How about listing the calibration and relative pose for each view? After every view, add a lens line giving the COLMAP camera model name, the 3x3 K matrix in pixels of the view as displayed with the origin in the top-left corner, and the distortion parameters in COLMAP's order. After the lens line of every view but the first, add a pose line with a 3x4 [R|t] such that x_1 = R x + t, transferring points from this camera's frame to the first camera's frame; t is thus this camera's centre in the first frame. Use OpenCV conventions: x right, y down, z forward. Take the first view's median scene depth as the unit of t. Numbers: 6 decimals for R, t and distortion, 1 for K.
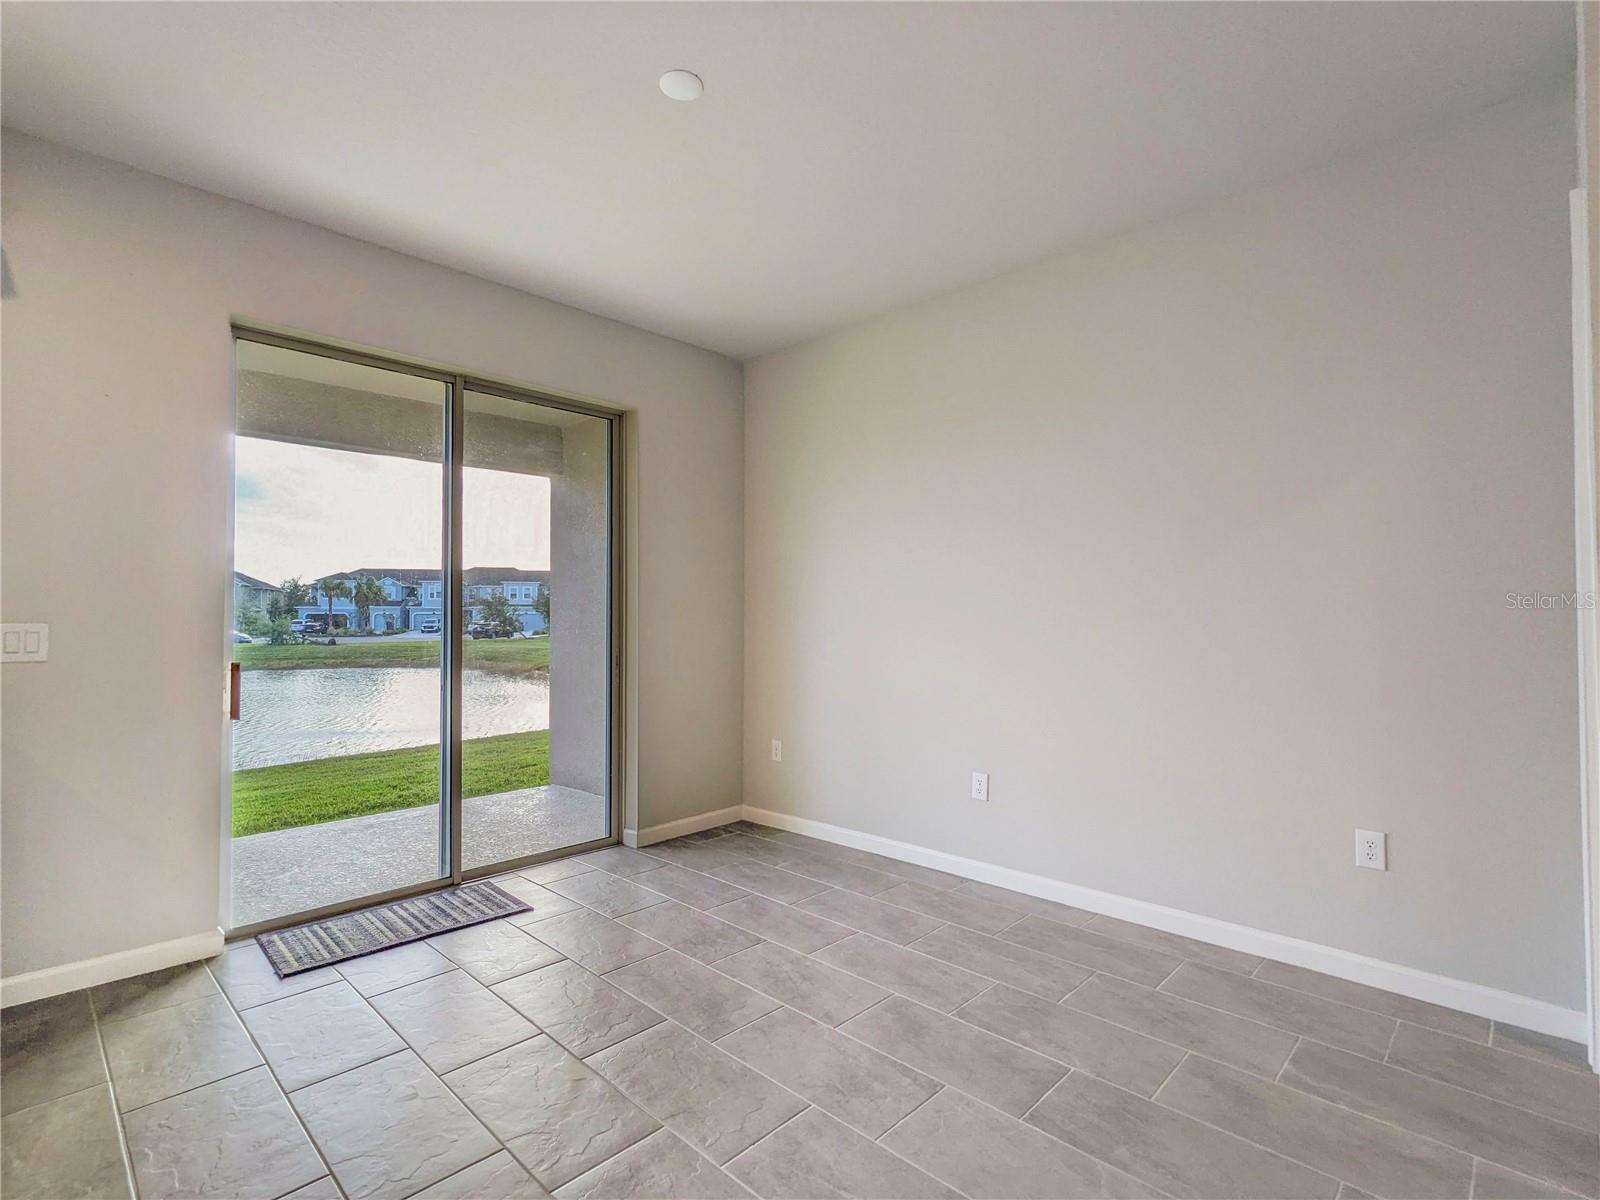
lens RADIAL K [[769.7, 0, 805.5], [0, 769.7, 601.6], [0, 0, 1]] dist [0.002552, 0.000658]
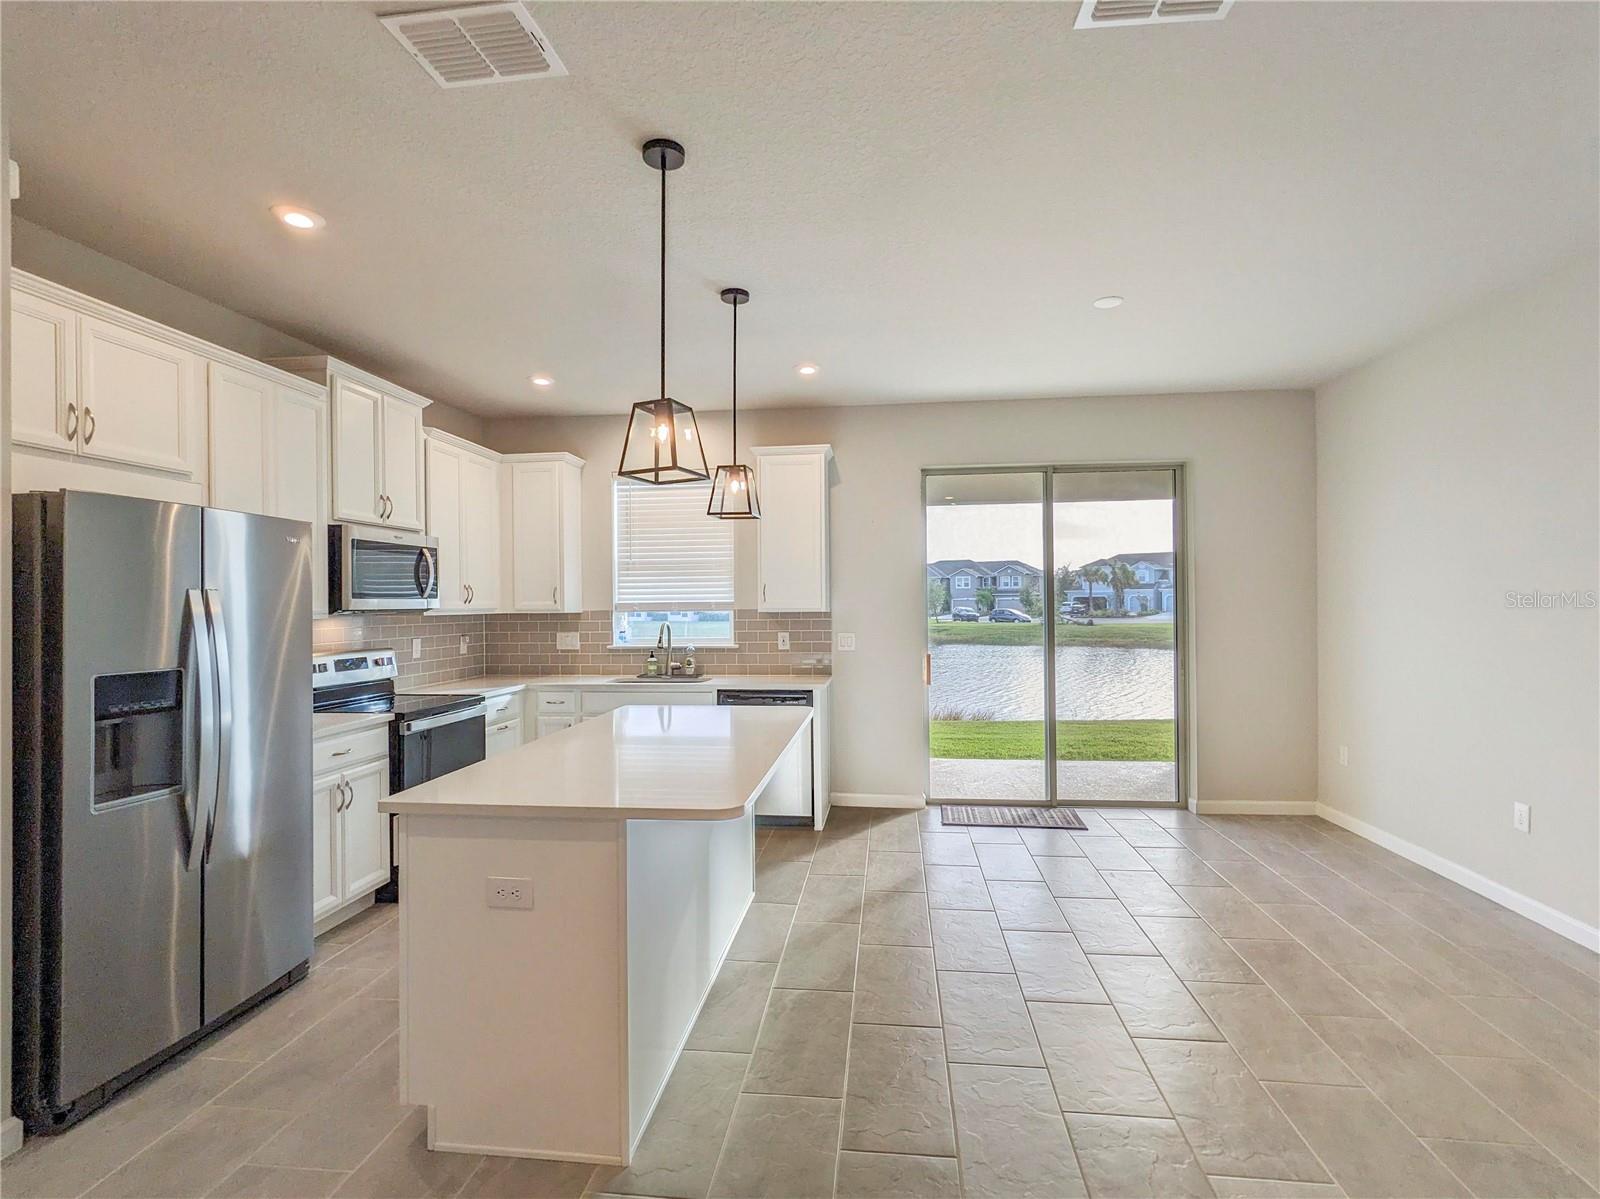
lens RADIAL K [[769.7, 0, 805.5], [0, 769.7, 601.1], [0, 0, 1]] dist [0.002552, 0.000658]
pose [[0.609125, -0.006047, -0.793051, 0.325142], [0.025865, 0.999590, 0.012244, -0.047108], [0.792652, -0.027971, 0.609032, -0.210555]]
